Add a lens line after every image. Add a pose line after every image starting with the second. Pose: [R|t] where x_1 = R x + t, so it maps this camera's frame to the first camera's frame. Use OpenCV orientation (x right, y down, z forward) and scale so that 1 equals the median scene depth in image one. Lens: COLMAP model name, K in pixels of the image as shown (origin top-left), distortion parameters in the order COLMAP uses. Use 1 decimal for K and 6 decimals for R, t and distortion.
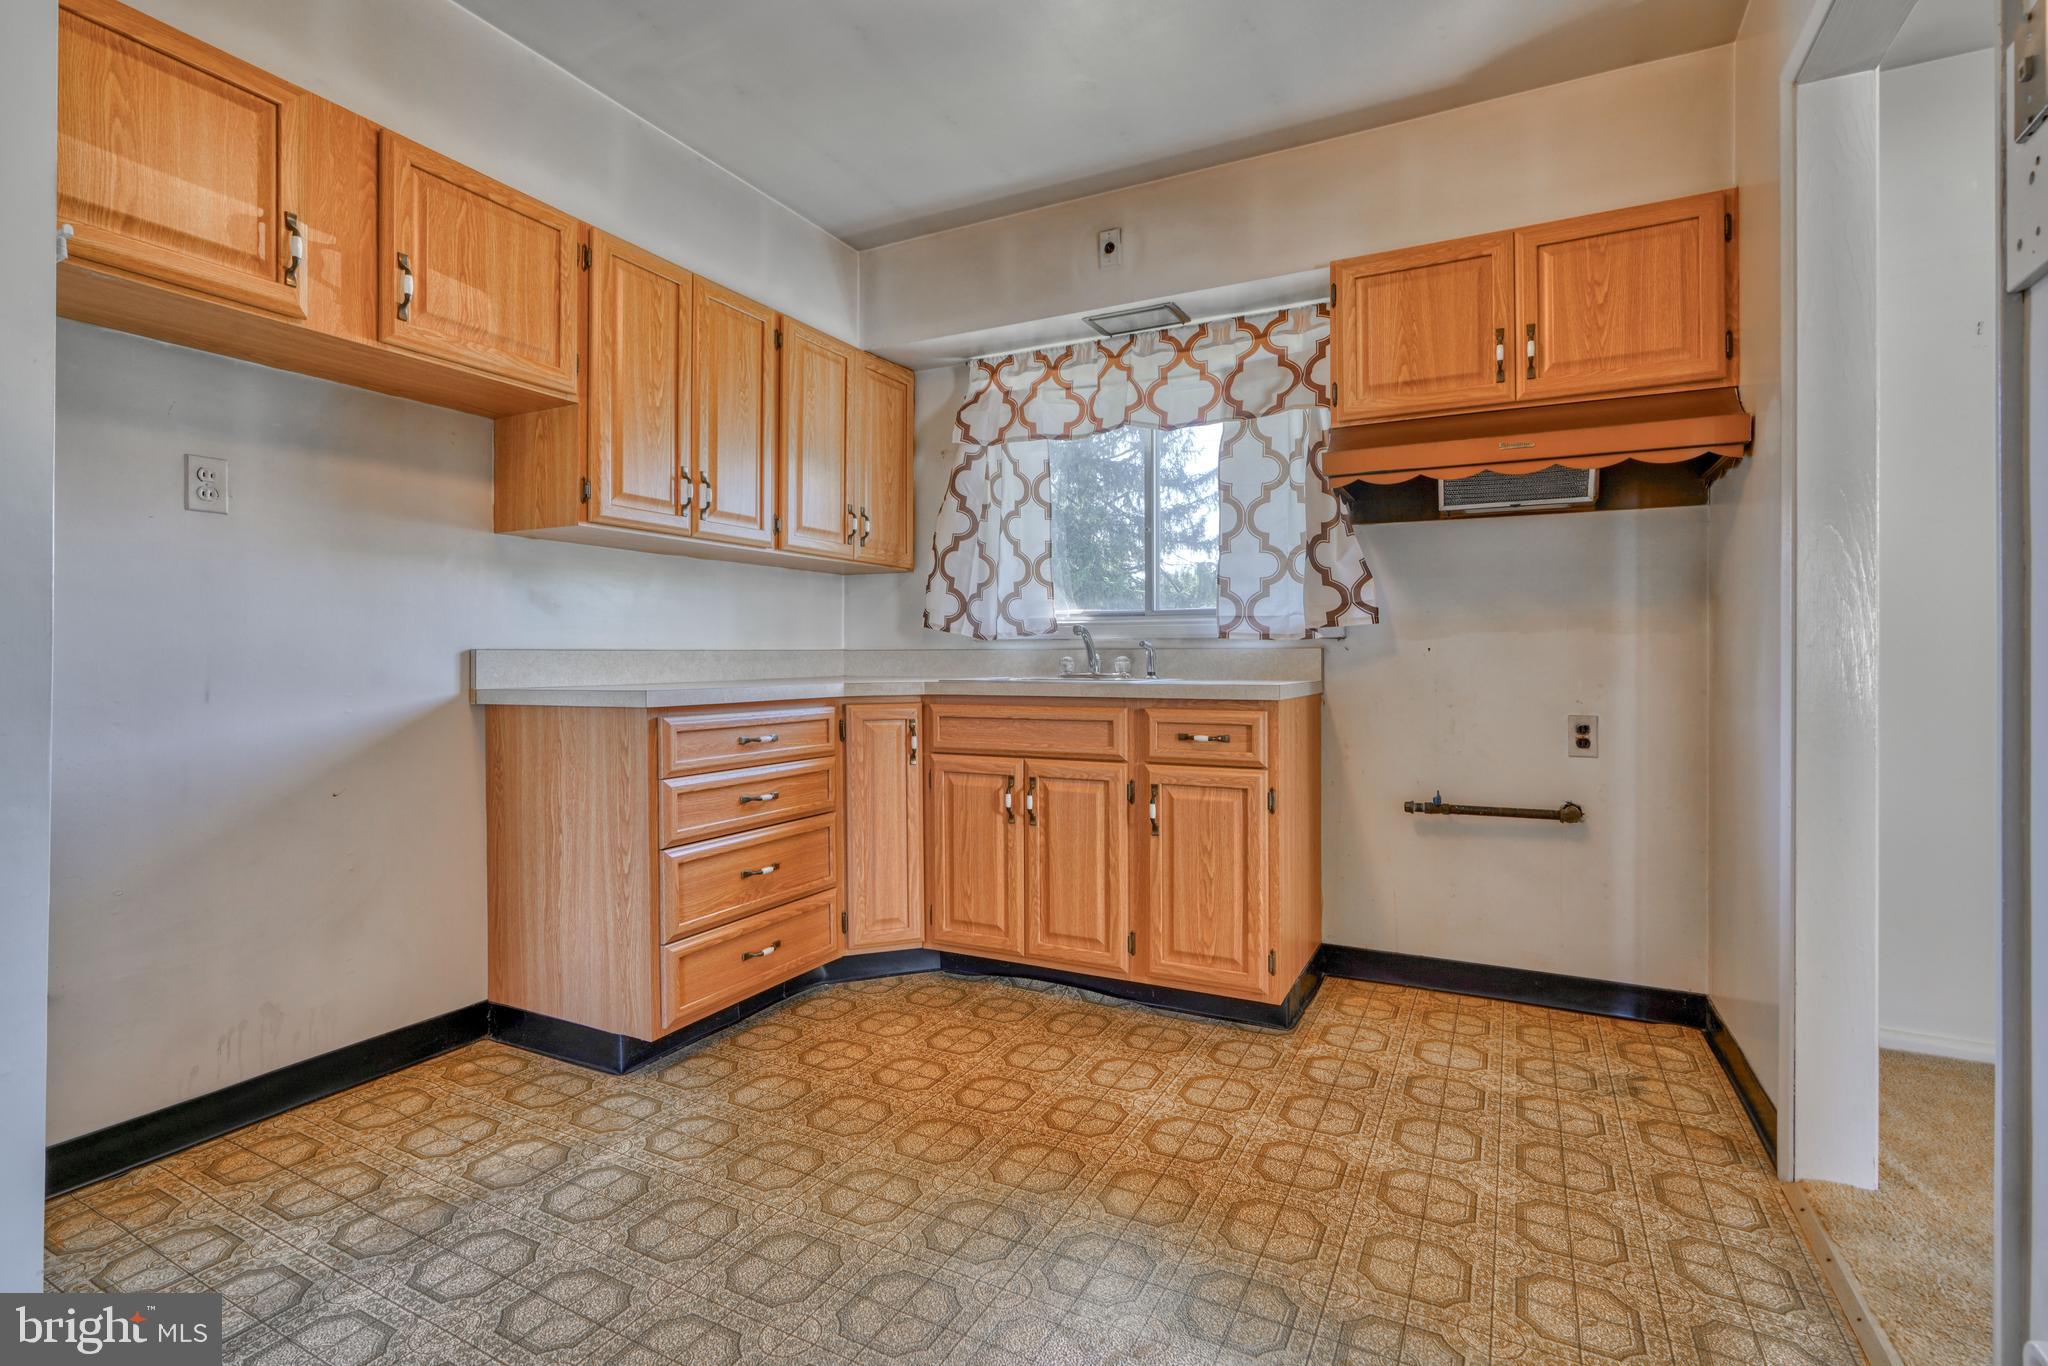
lens RADIAL K [[935.2, 0, 1031.1], [0, 935.2, 657.4], [0, 0, 1]] dist [-0.015132, 0.007686]
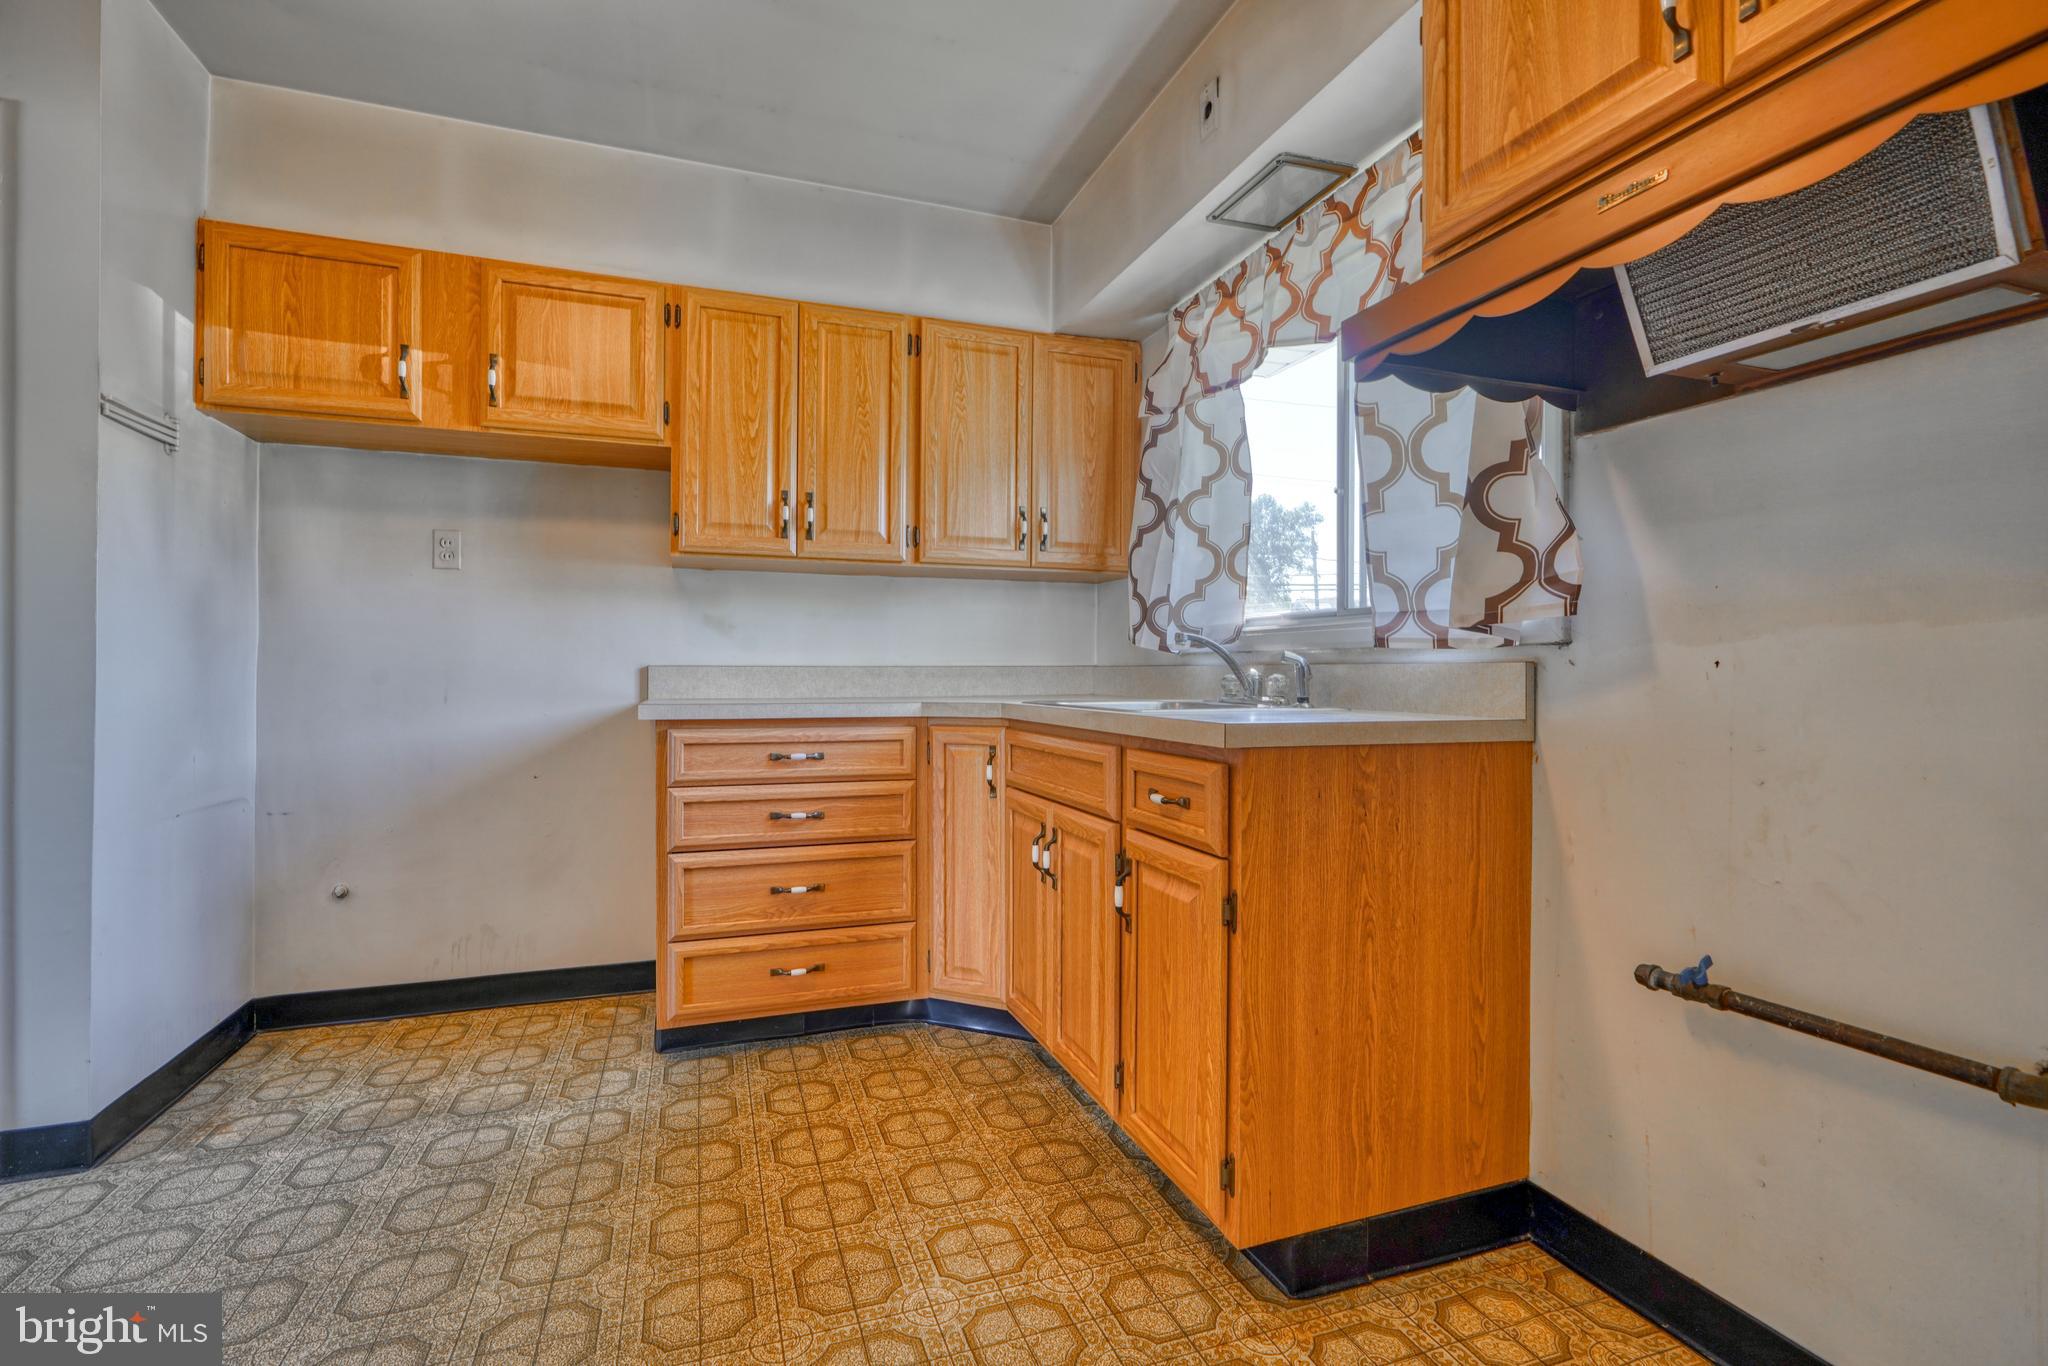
lens RADIAL K [[919.5, 0, 1025.0], [0, 919.5, 674.7], [0, 0, 1]] dist [-0.017476, 0.008865]
pose [[0.732477, 0.005640, -0.680768, 0.524968], [-0.004075, 0.999984, 0.003899, -0.003714], [0.680779, -0.000082, 0.732489, 0.432437]]
